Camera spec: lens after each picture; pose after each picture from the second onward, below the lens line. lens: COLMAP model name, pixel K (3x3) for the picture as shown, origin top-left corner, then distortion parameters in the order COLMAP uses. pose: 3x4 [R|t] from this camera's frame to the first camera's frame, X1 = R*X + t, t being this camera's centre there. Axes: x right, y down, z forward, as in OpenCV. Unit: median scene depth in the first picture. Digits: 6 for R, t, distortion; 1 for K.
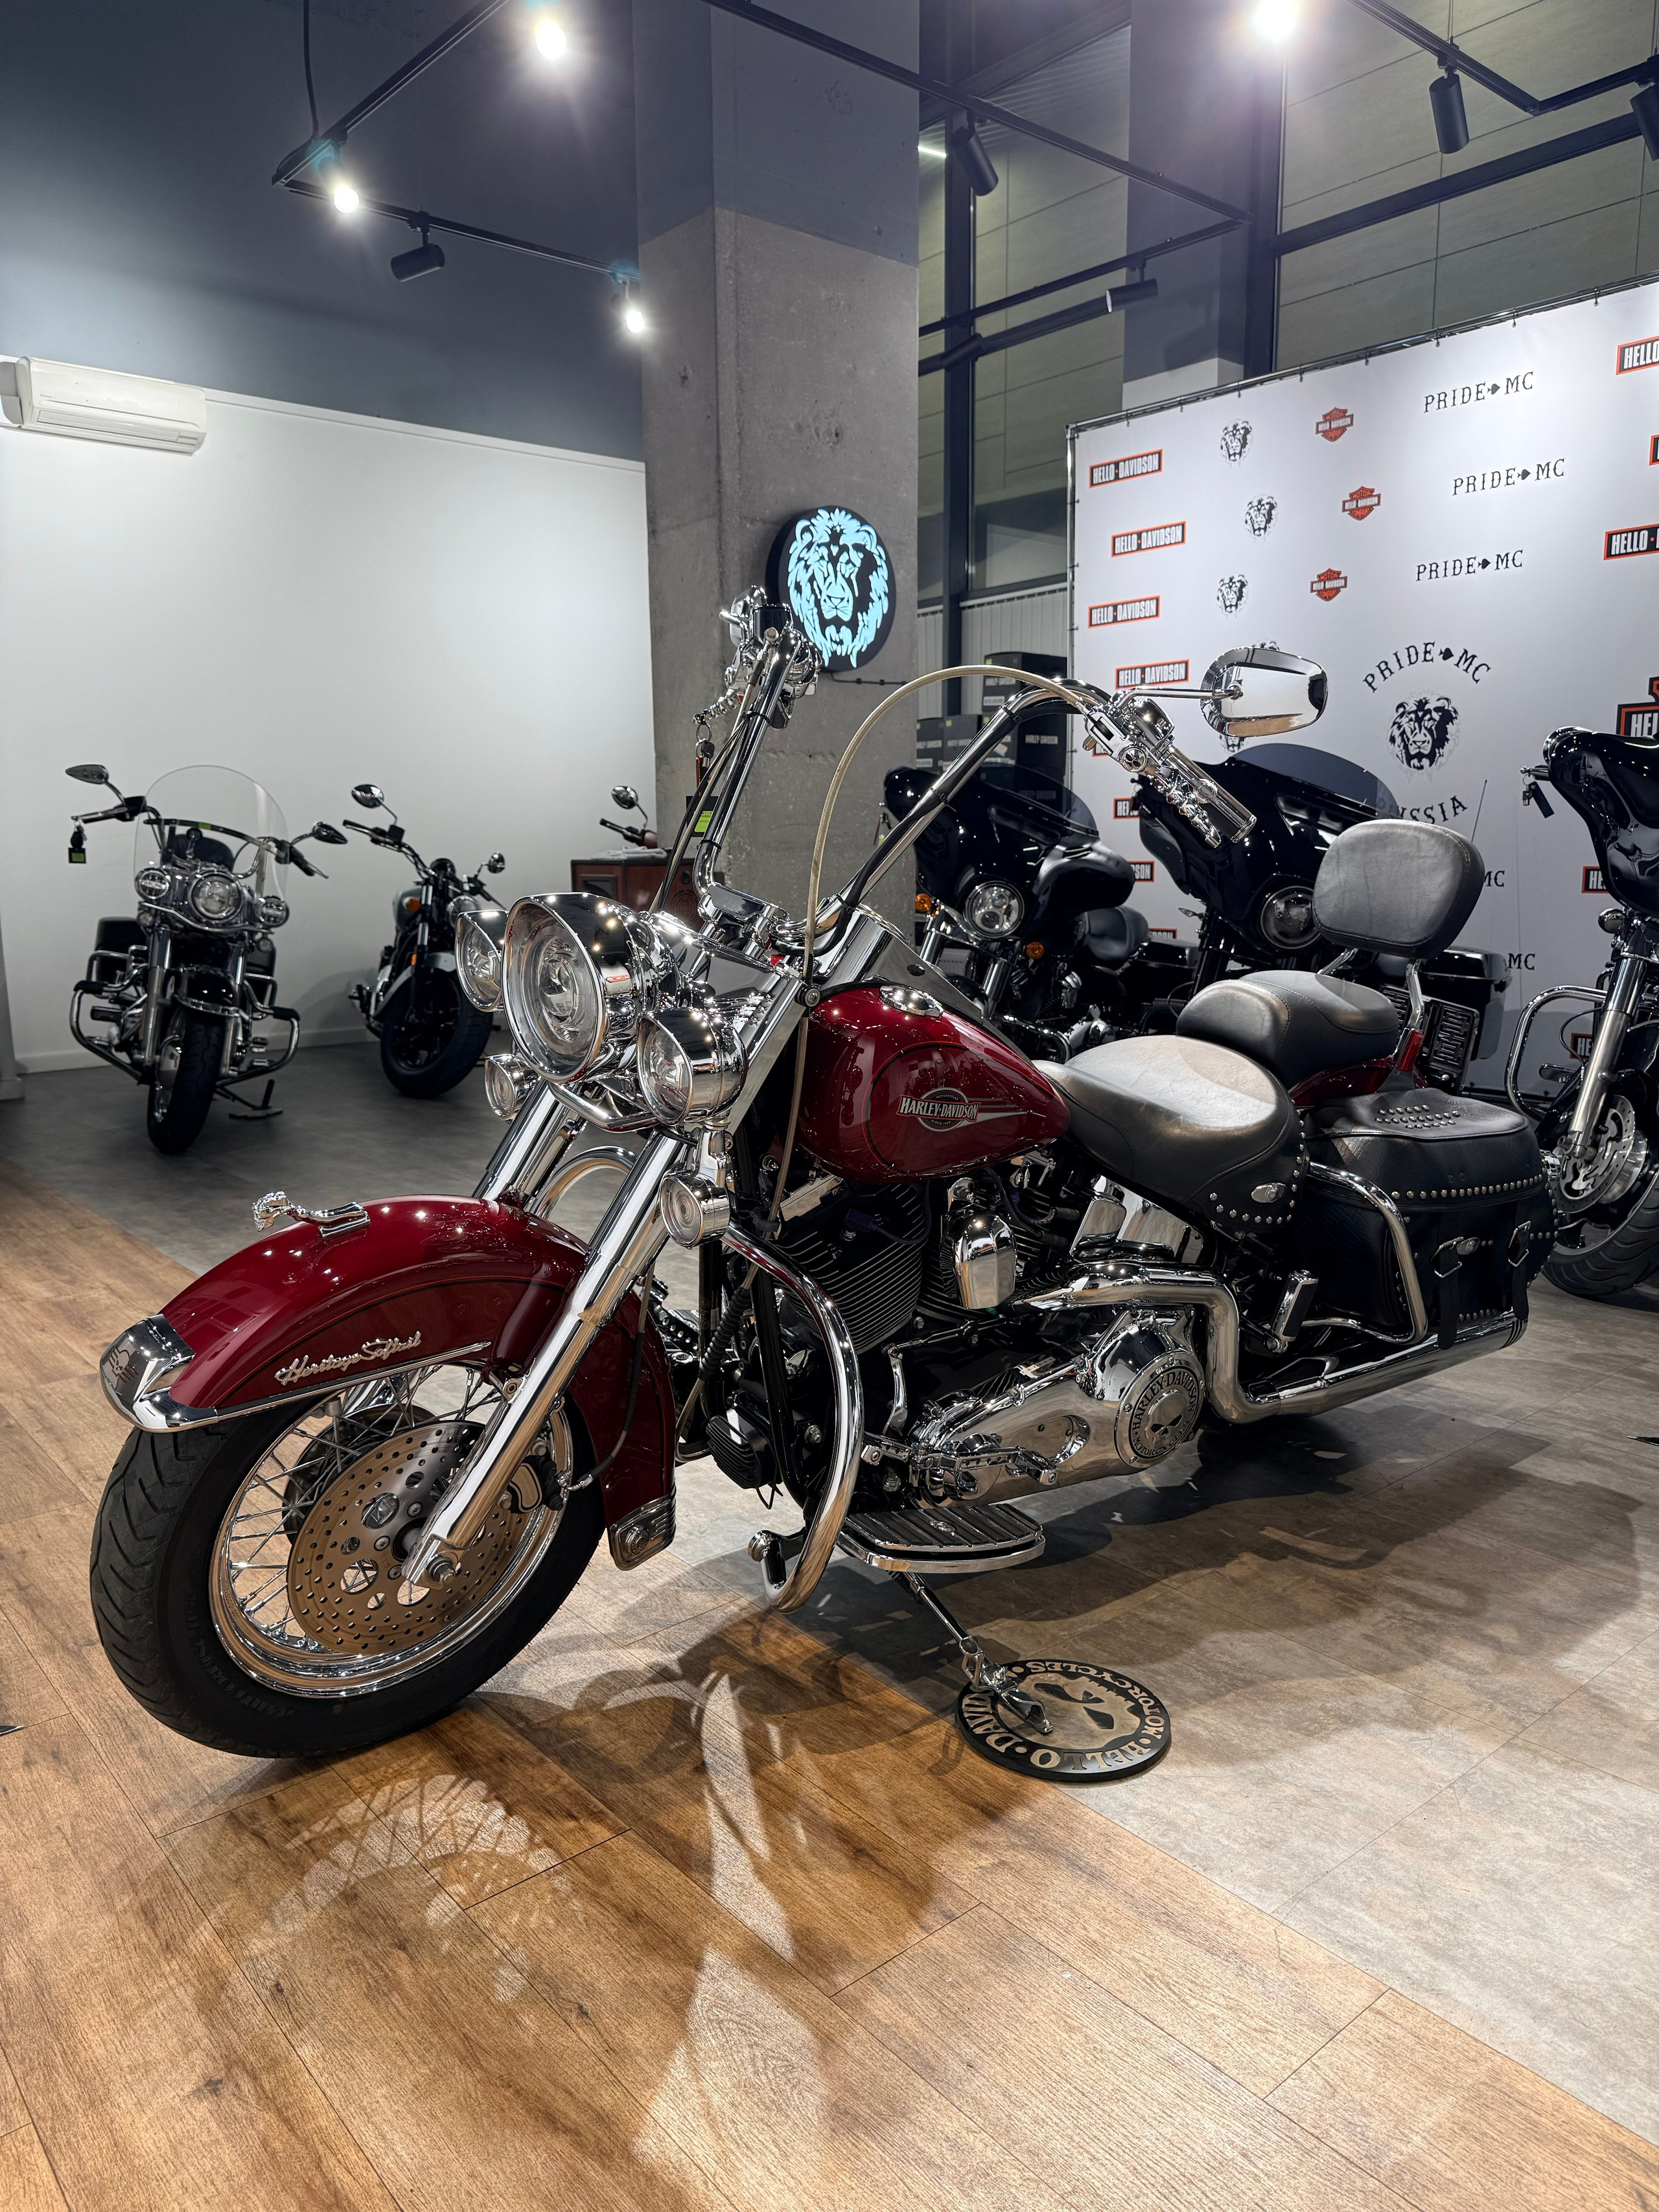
lens RADIAL K [[1563.1, 0, 839.7], [0, 1563.1, 1105.0], [0, 0, 1]] dist [0.002863, -0.005089]
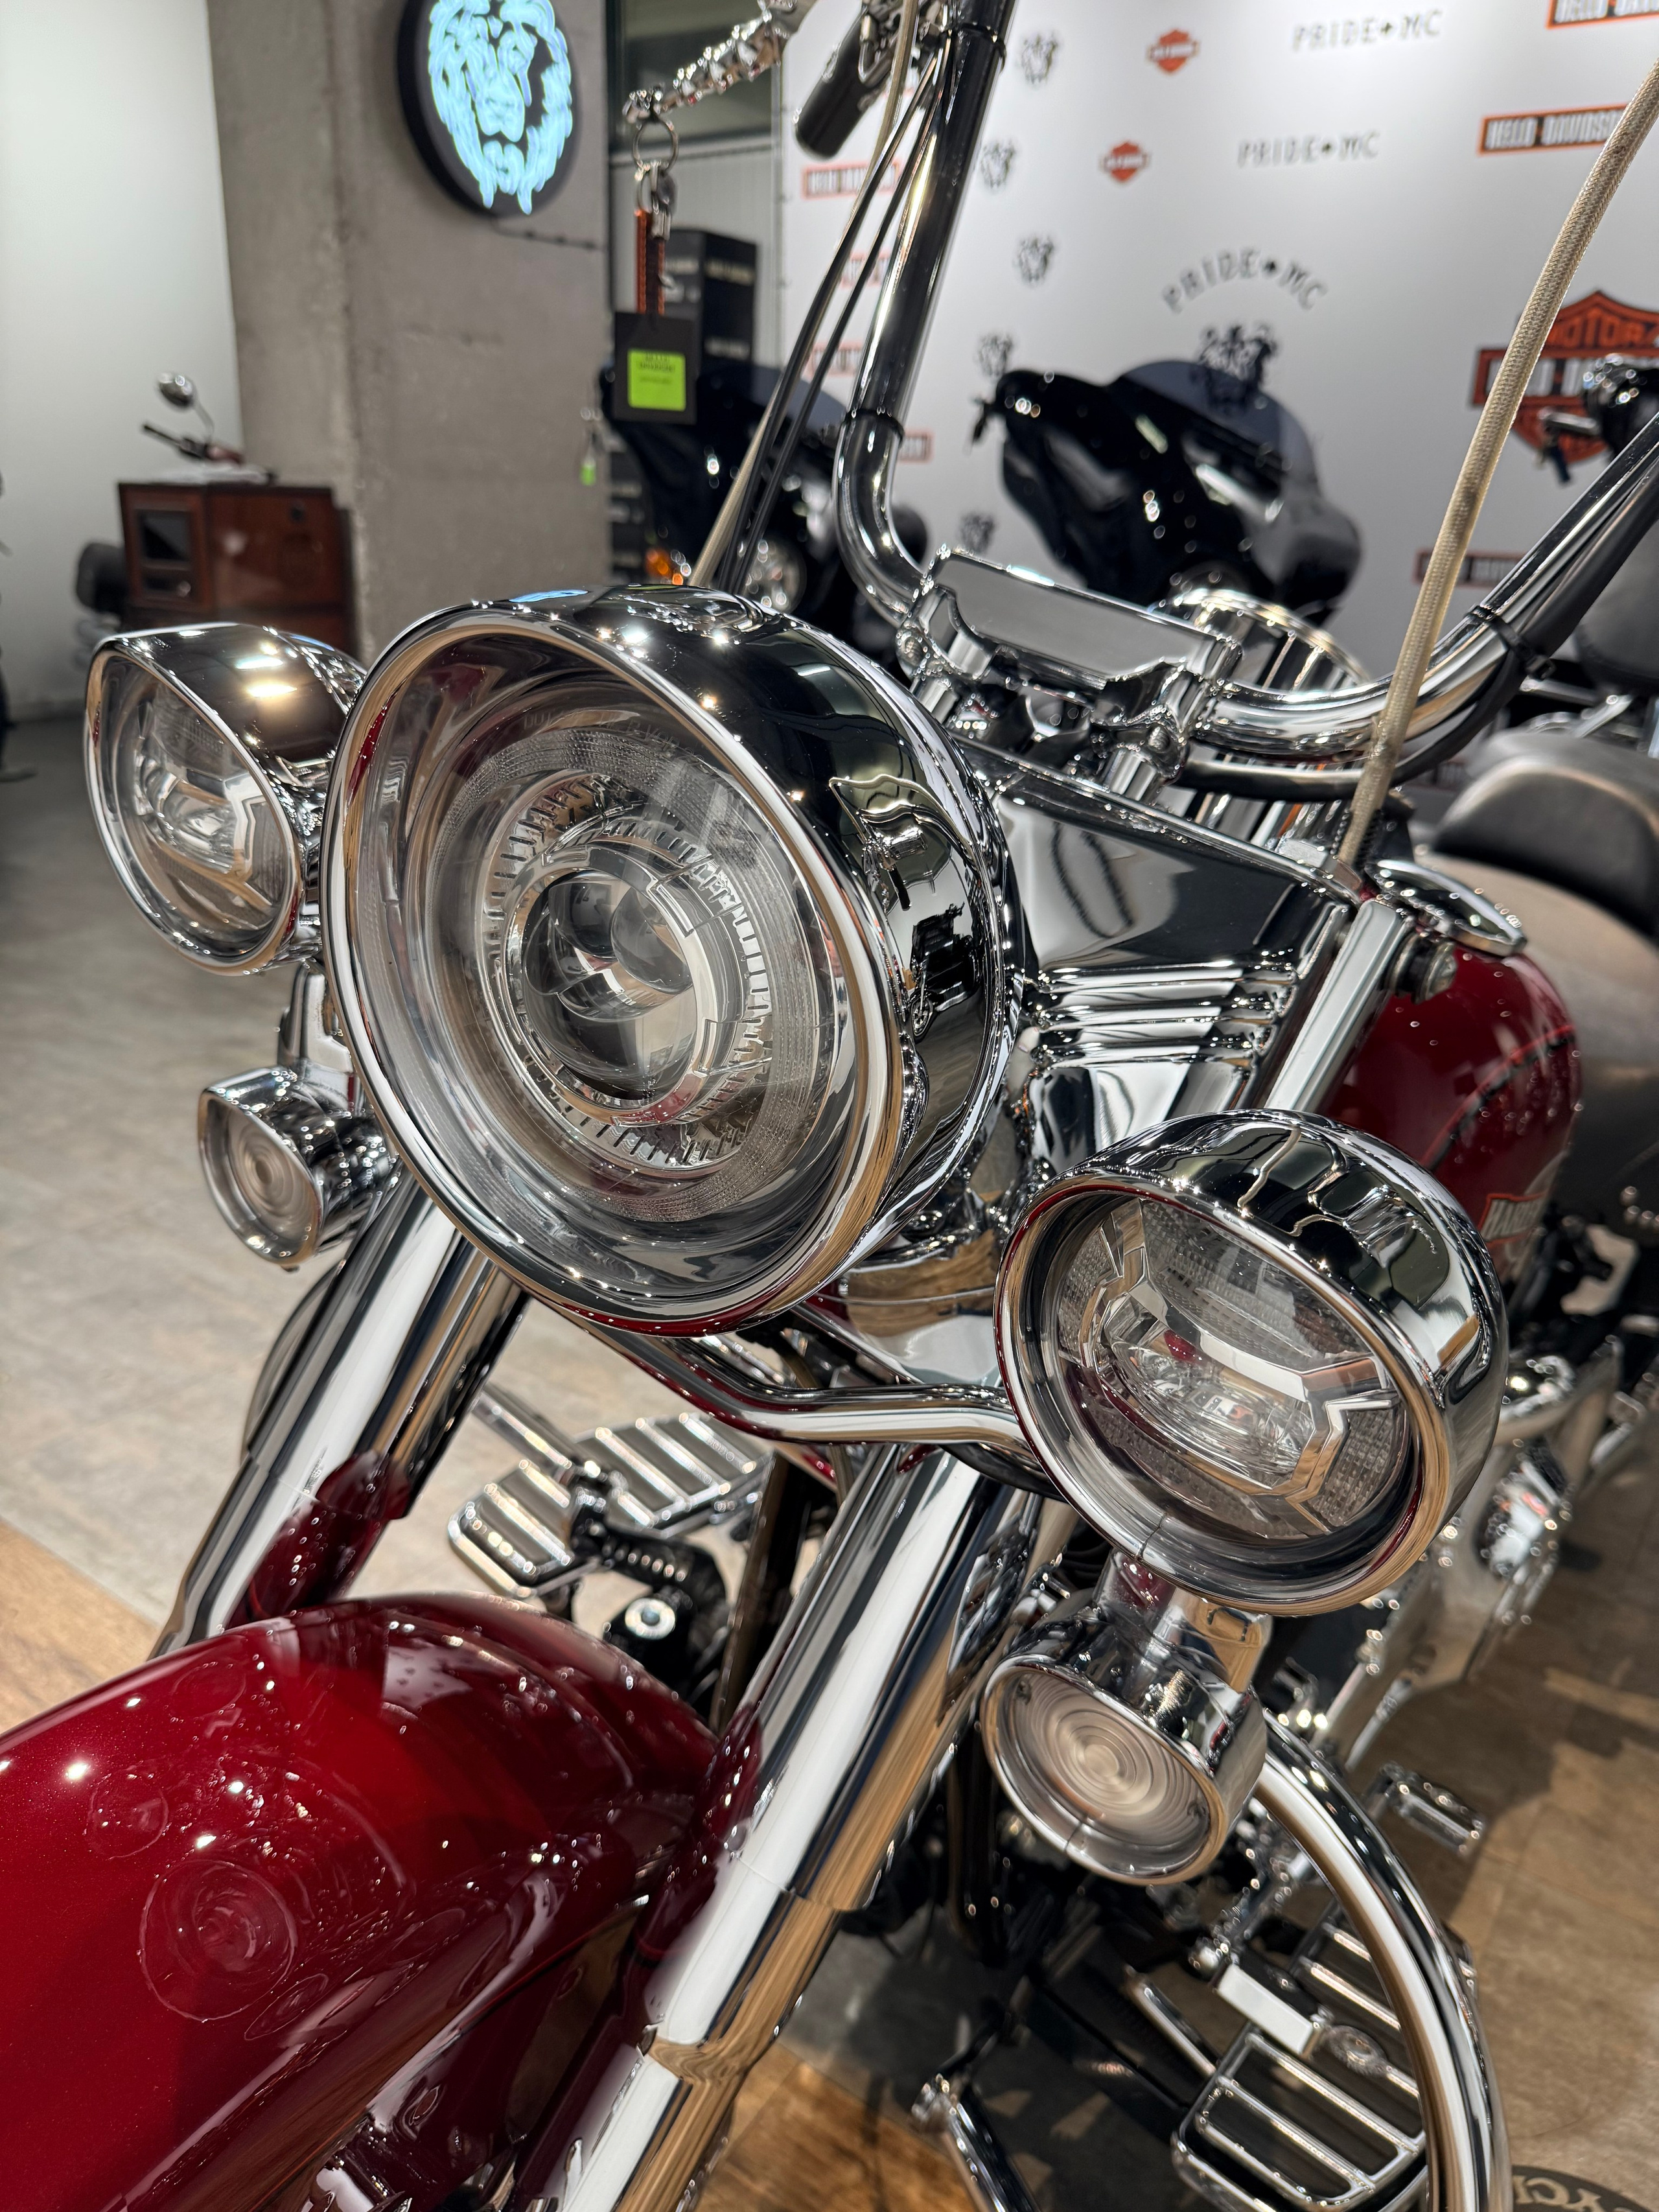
lens RADIAL K [[1636.4, 0, 818.8], [0, 1636.4, 1113.4], [0, 0, 1]] dist [0.000654, -0.012821]
pose [[0.971383, -0.034889, 0.234943, -0.049970], [-0.011624, 0.980985, 0.193733, -0.024072], [-0.237235, -0.190920, 0.952507, 0.183242]]
